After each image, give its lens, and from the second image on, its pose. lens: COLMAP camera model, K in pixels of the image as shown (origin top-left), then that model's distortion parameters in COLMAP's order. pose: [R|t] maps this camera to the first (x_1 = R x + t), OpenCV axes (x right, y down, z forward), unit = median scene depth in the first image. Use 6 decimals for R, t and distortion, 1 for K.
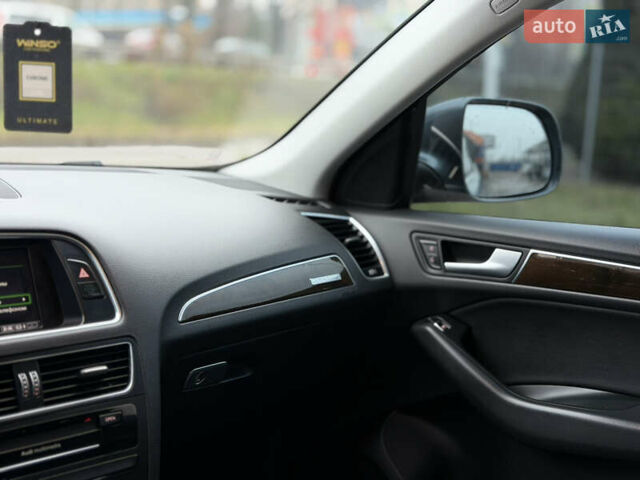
lens RADIAL K [[991.2, 0, 321.6], [0, 991.2, 244.4], [0, 0, 1]] dist [0.131934, 0.000000]
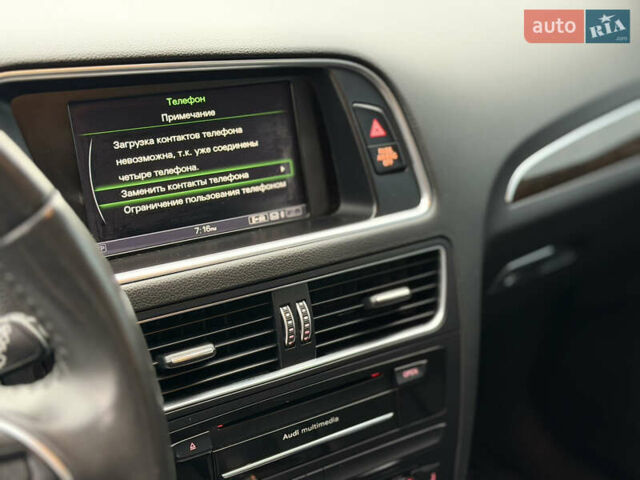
lens RADIAL K [[991.2, 0, 317.9], [0, 991.2, 243.1], [0, 0, 1]] dist [0.131934, 0.000000]
pose [[0.986926, 0.099569, -0.126739, -0.193816], [-0.060267, 0.957292, 0.282770, -0.071866], [0.149482, -0.271435, 0.950778, 0.419676]]
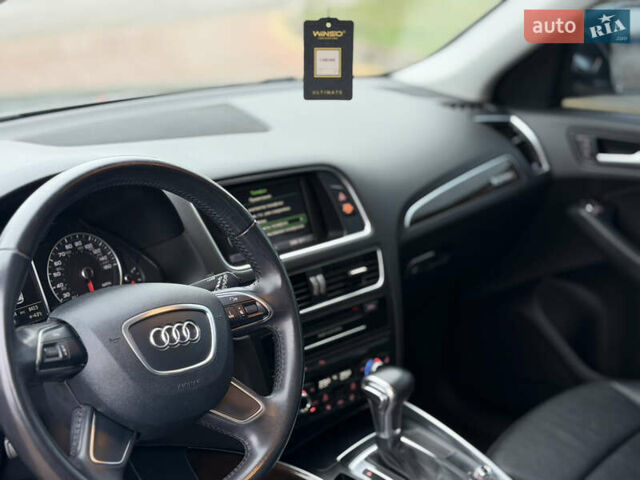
lens RADIAL K [[991.2, 0, 317.9], [0, 991.2, 241.0], [0, 0, 1]] dist [0.131934, 0.000000]
pose [[0.998249, -0.025770, -0.053239, -0.204714], [0.034712, 0.984036, 0.174552, -0.140972], [0.047891, -0.176095, 0.983208, -0.276102]]
